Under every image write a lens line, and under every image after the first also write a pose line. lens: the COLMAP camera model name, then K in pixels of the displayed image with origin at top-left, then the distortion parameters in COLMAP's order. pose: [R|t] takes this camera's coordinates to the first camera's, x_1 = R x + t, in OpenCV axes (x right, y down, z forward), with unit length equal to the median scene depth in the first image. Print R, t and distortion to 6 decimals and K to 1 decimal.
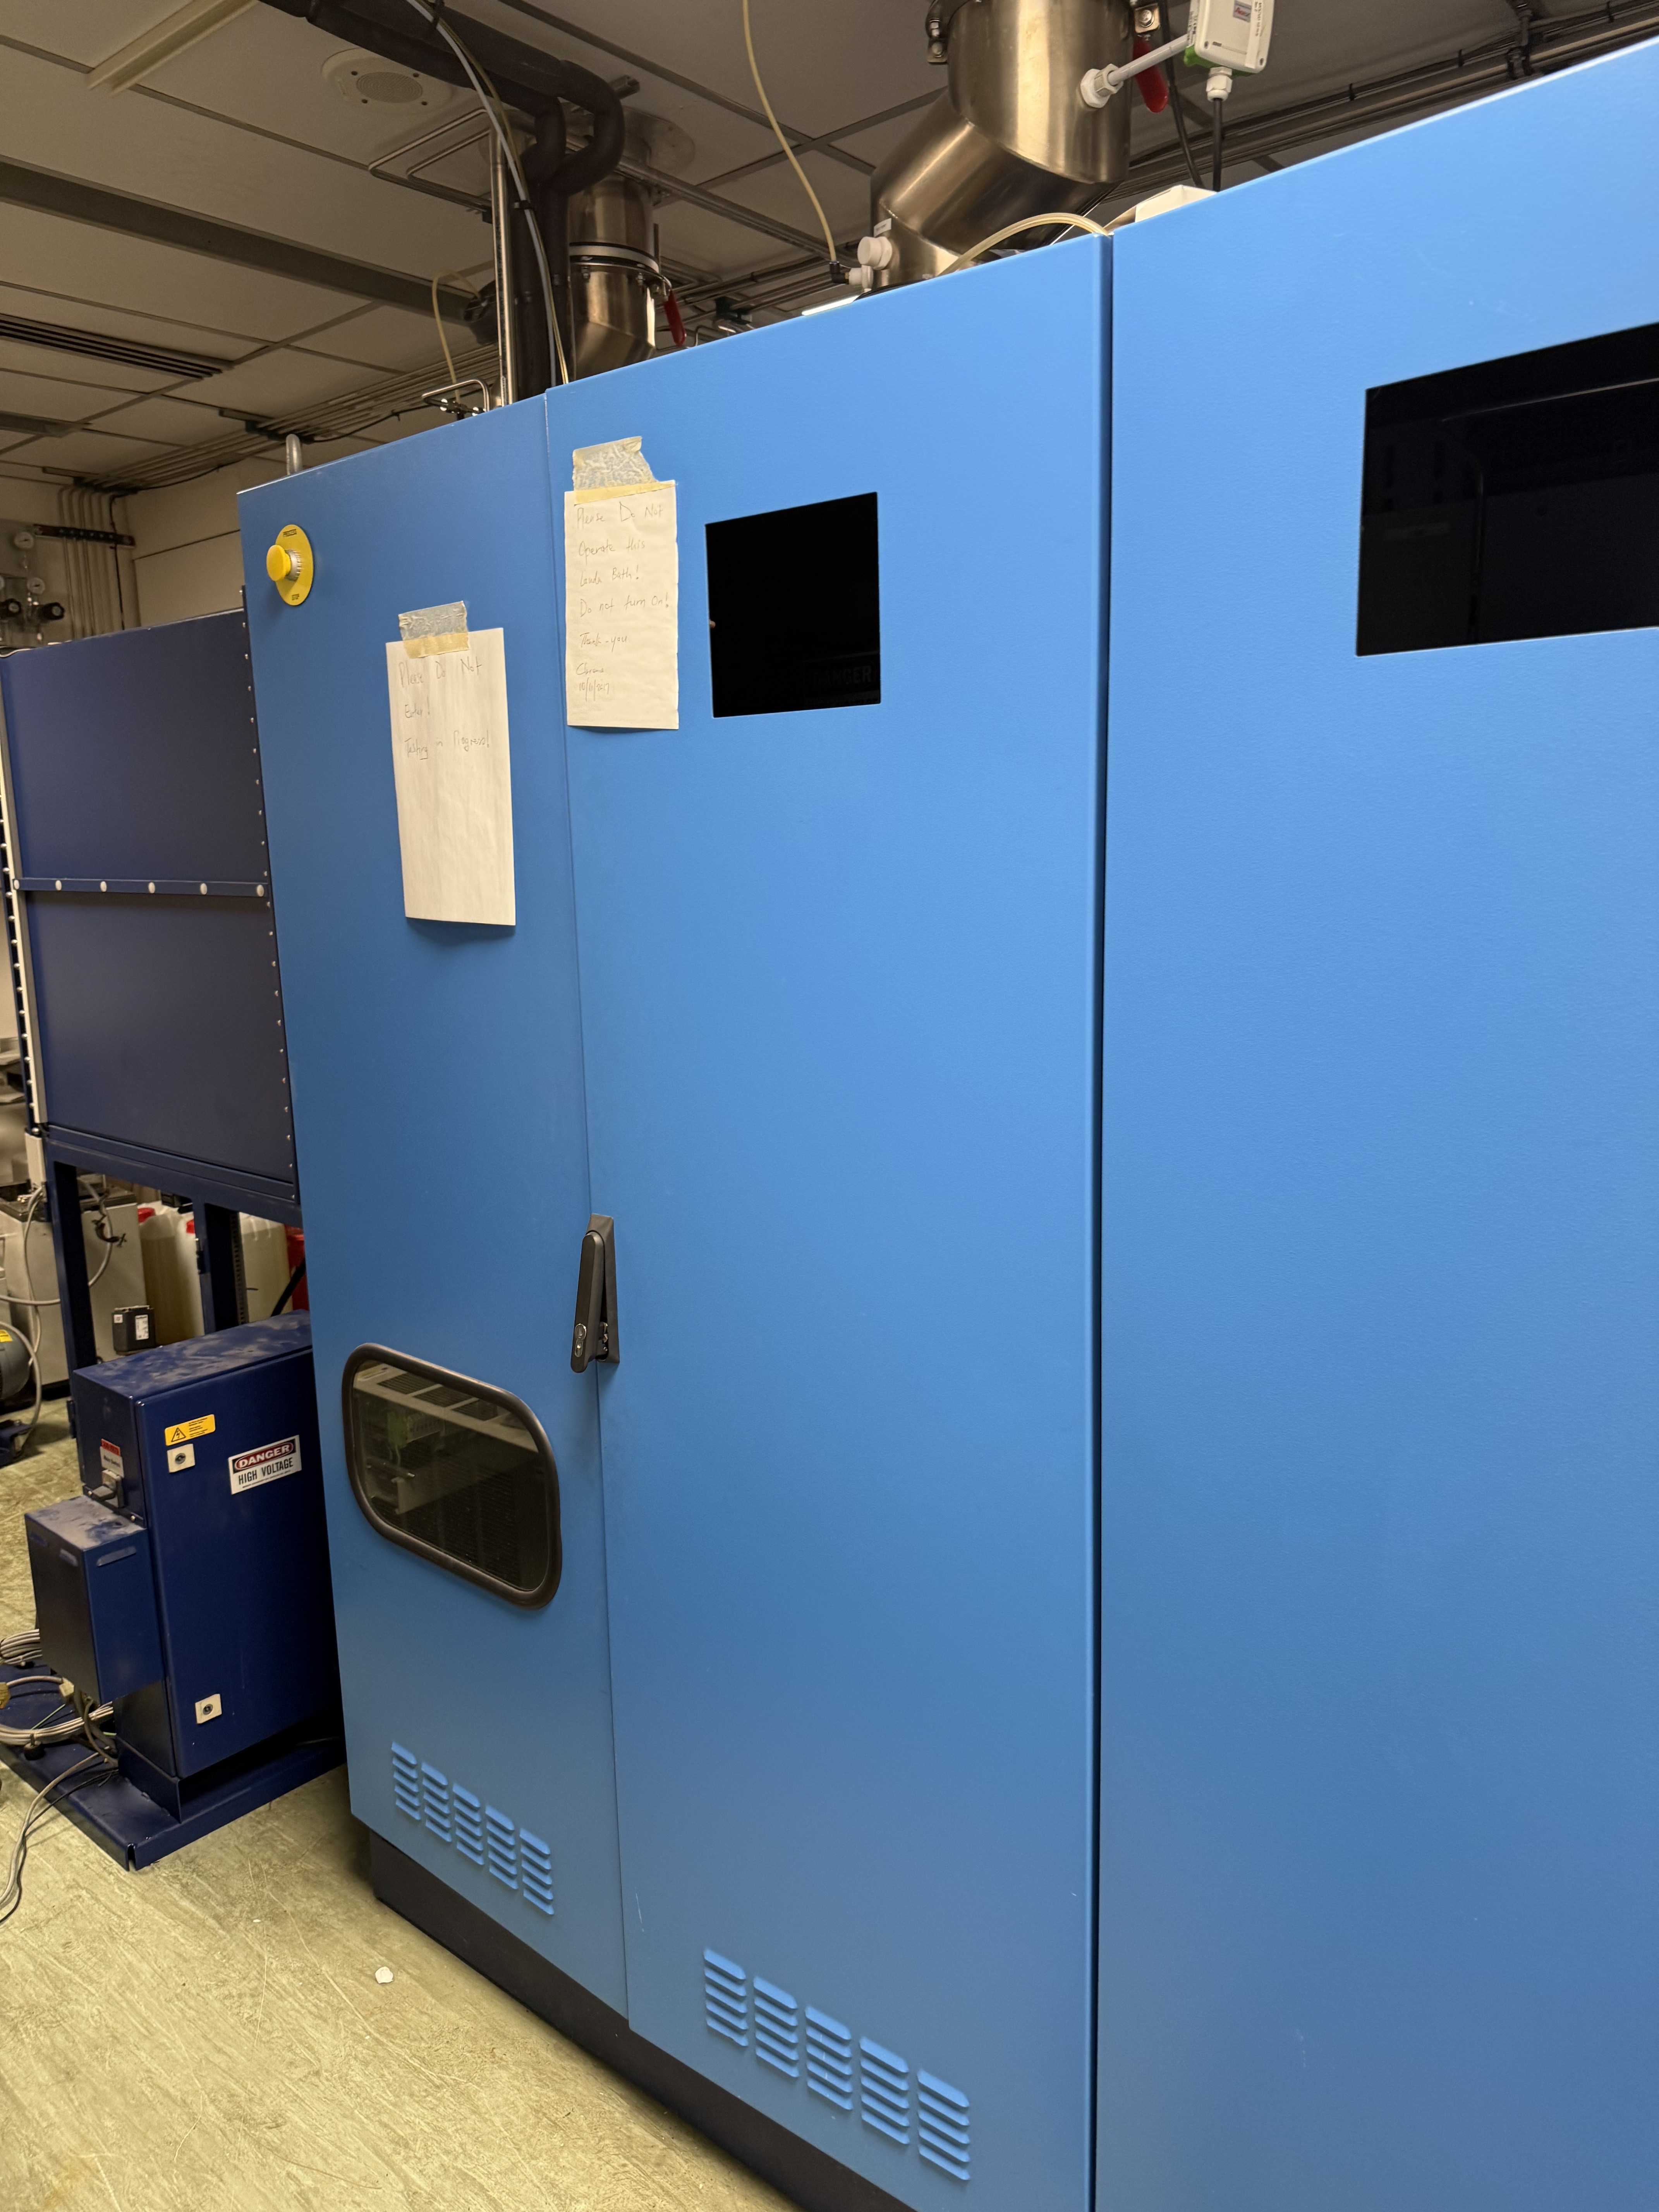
lens RADIAL K [[1582.0, 0, 826.8], [0, 1582.0, 1072.4], [0, 0, 1]] dist [0.067876, -0.059830]
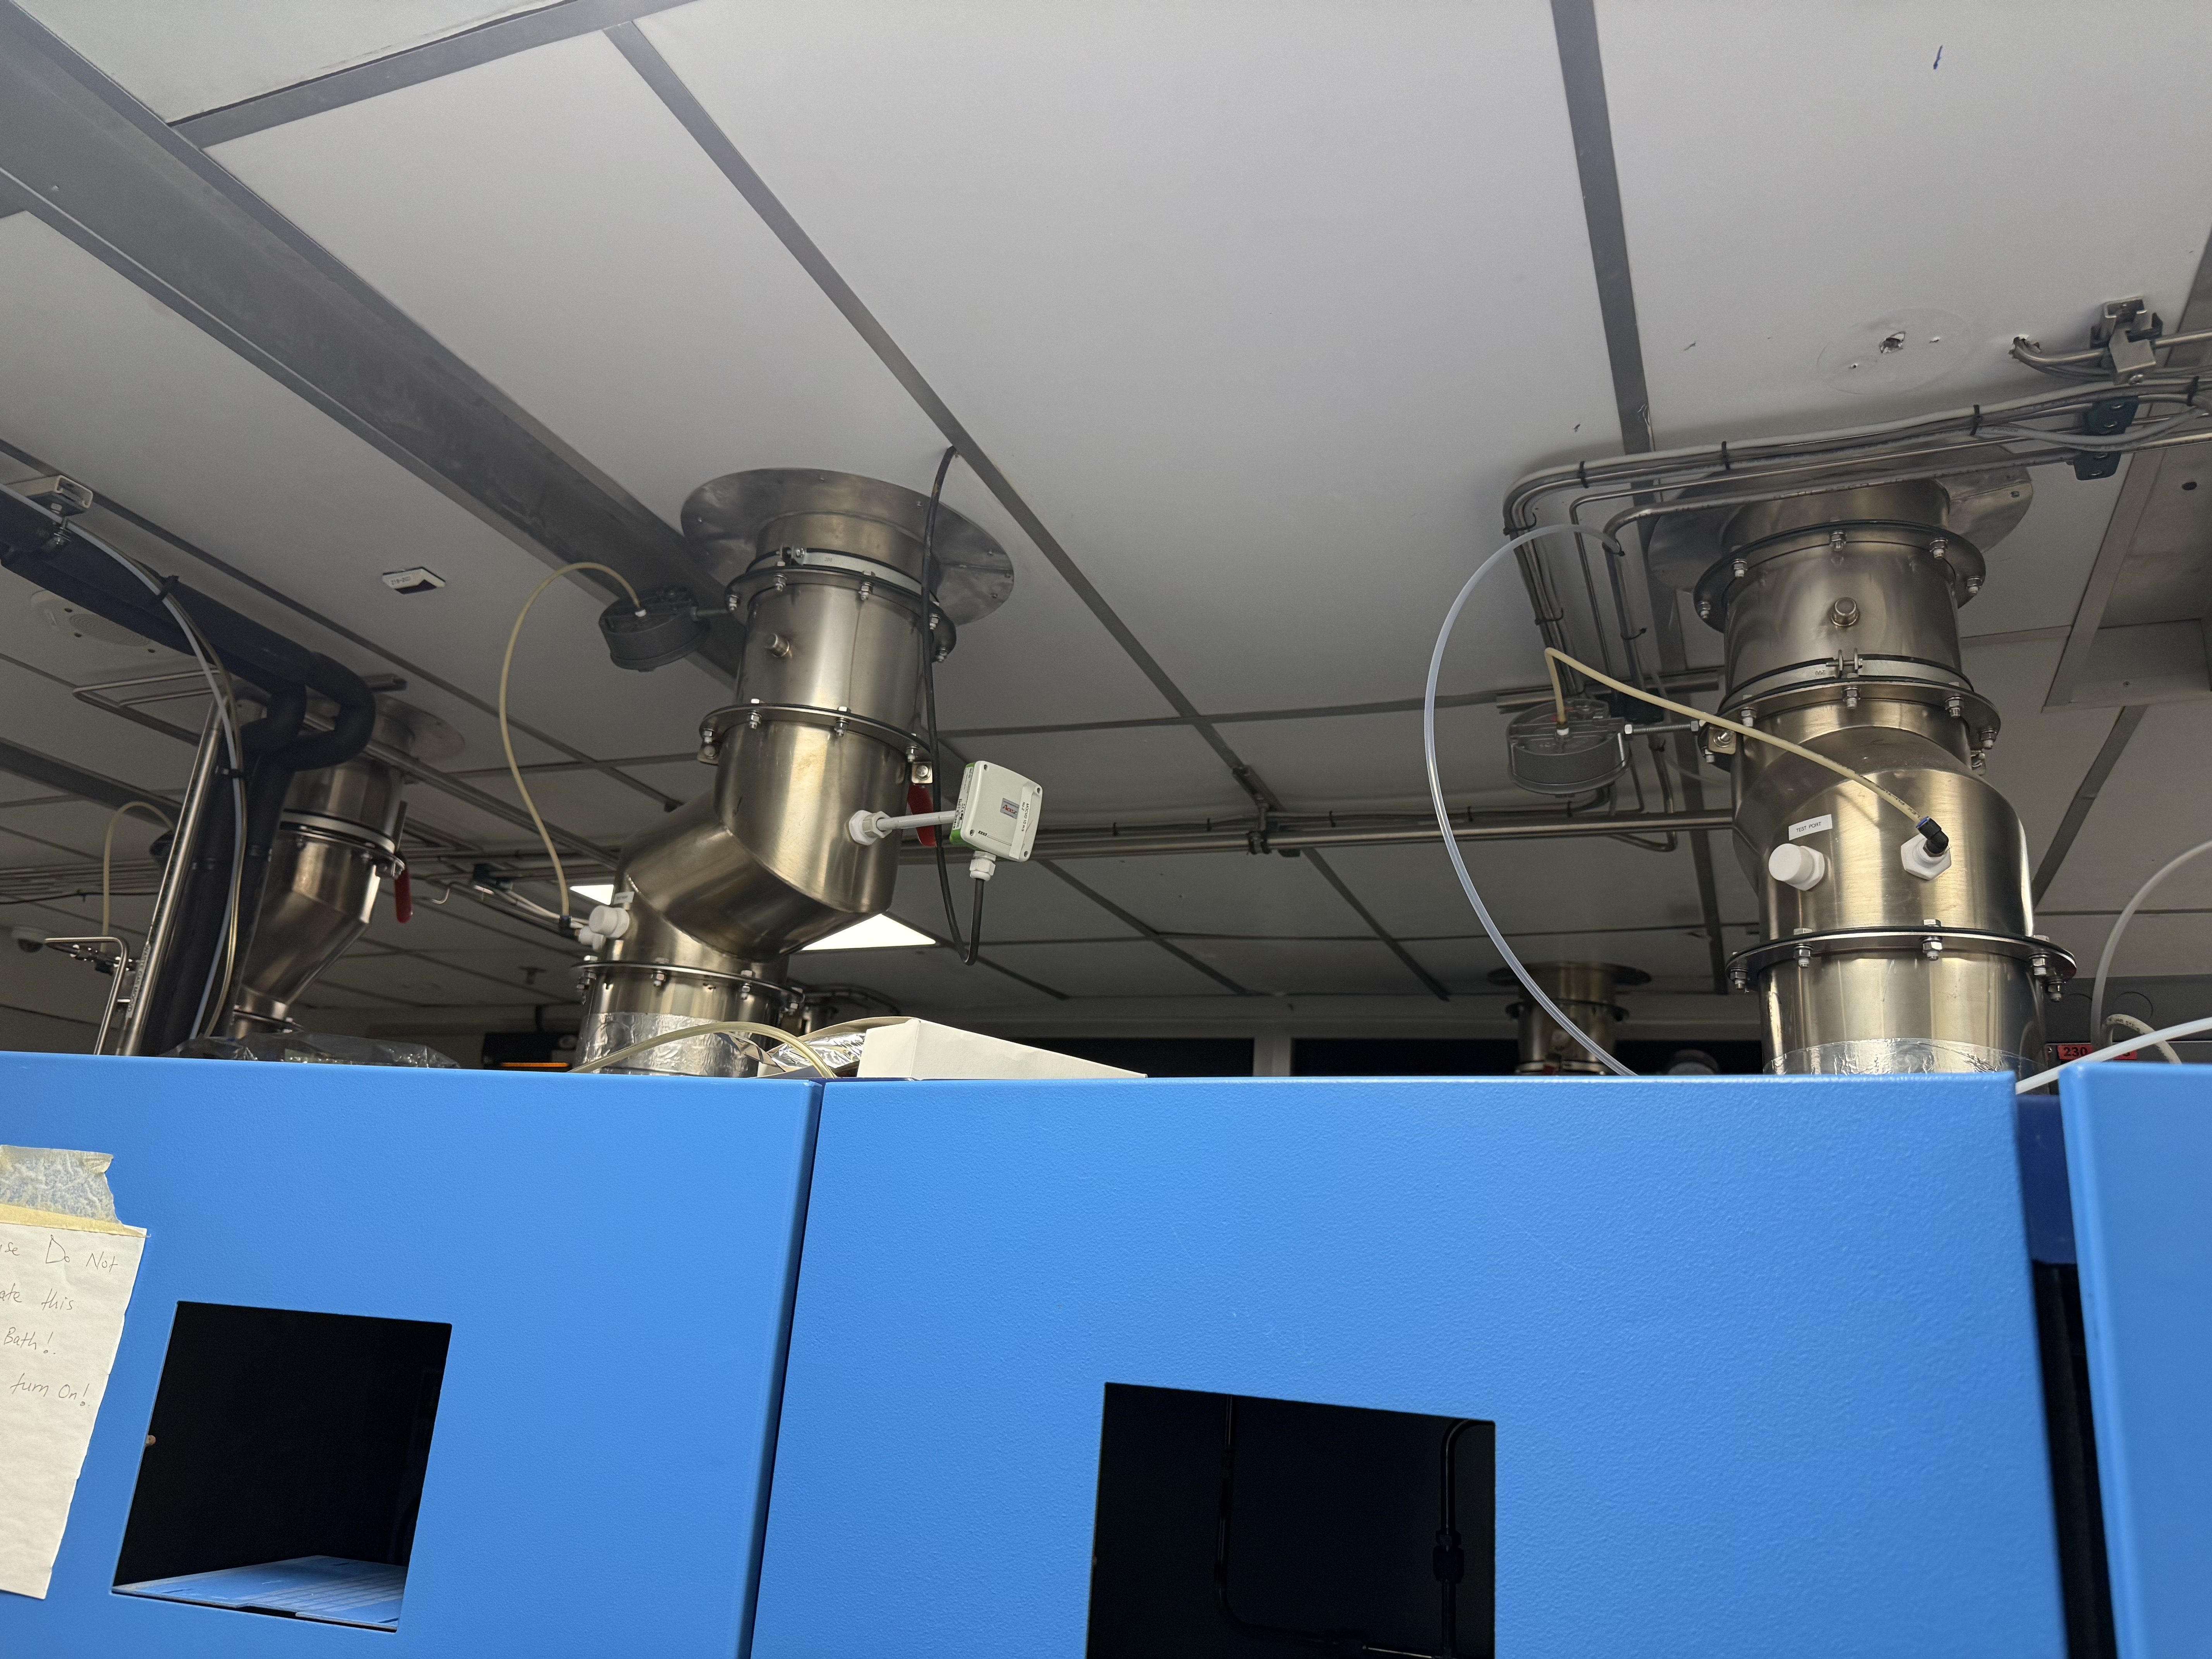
lens RADIAL K [[1582.0, 0, 1106.0], [0, 1582.0, 829.5], [0, 0, 1]] dist [0.067876, -0.059830]
pose [[0.945278, 0.182368, 0.270539, 0.044586], [-0.044089, 0.892992, -0.447907, -0.180513], [-0.323274, 0.411469, 0.852166, 0.132811]]
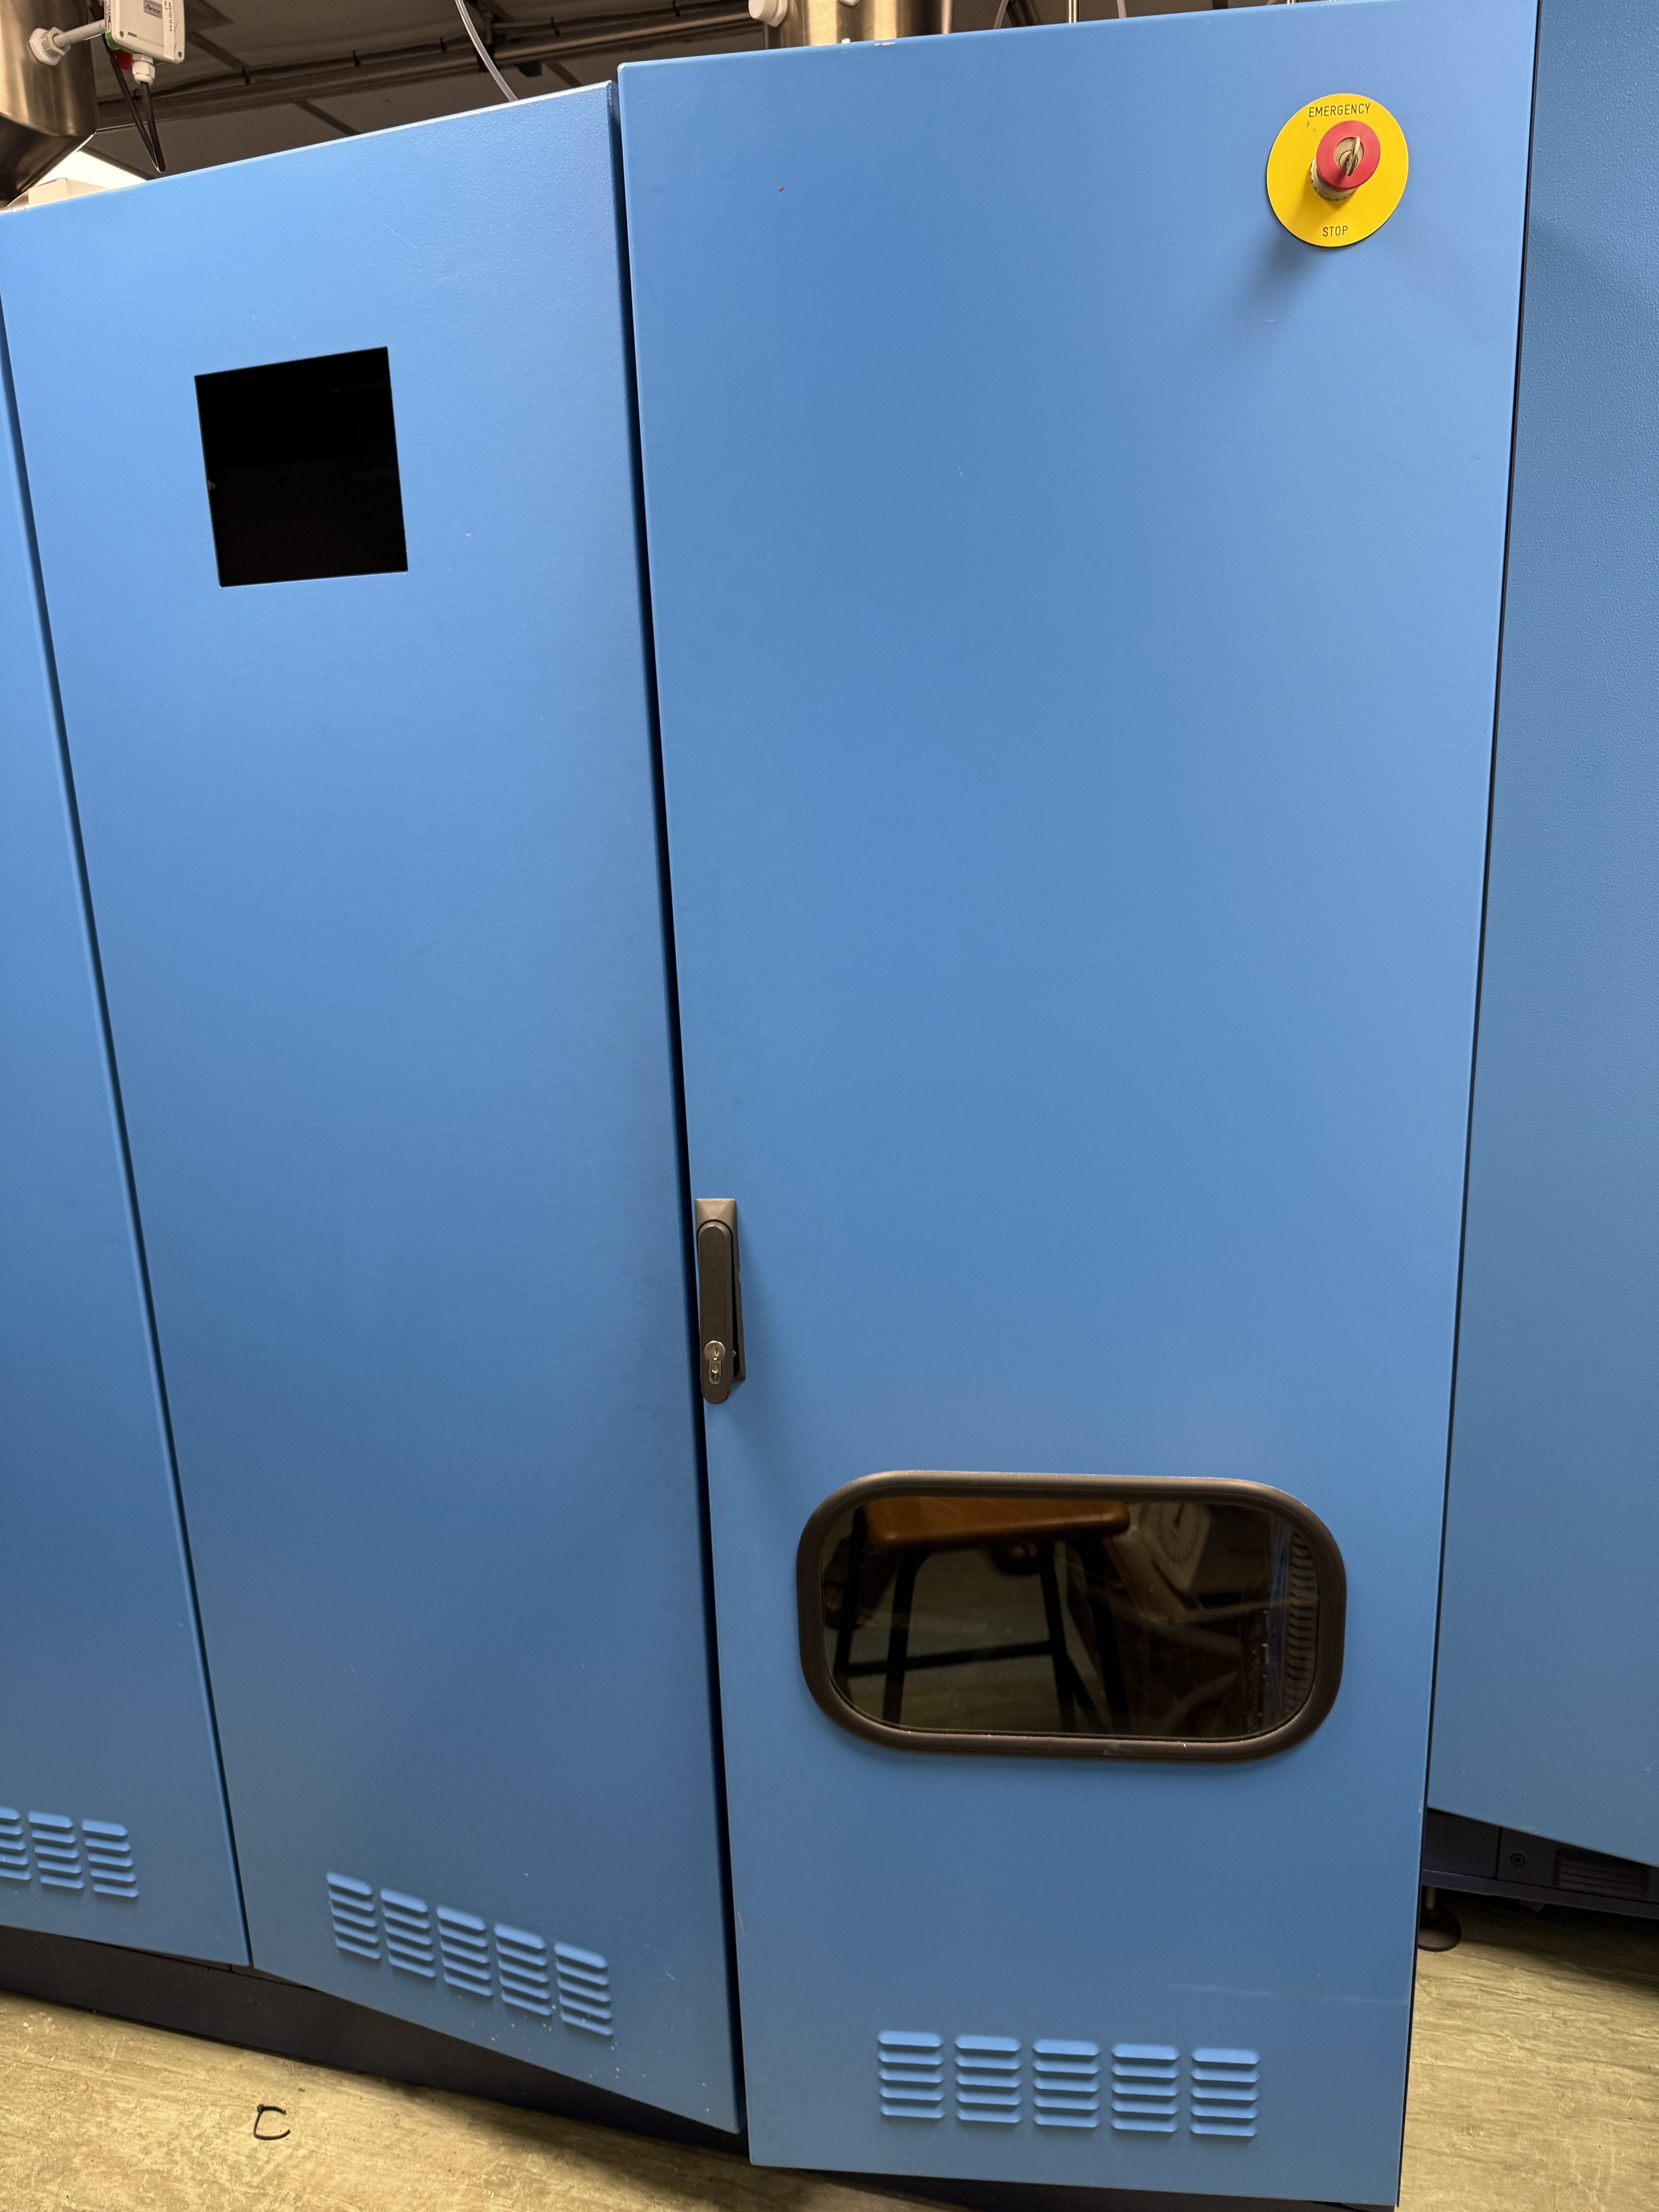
lens RADIAL K [[1582.0, 0, 826.8], [0, 1582.0, 1072.4], [0, 0, 1]] dist [0.067876, -0.059830]
pose [[0.905279, -0.113517, 0.409371, 0.114998], [0.090775, 0.993071, 0.074636, 0.044388], [-0.415007, -0.030406, 0.909310, -0.225847]]
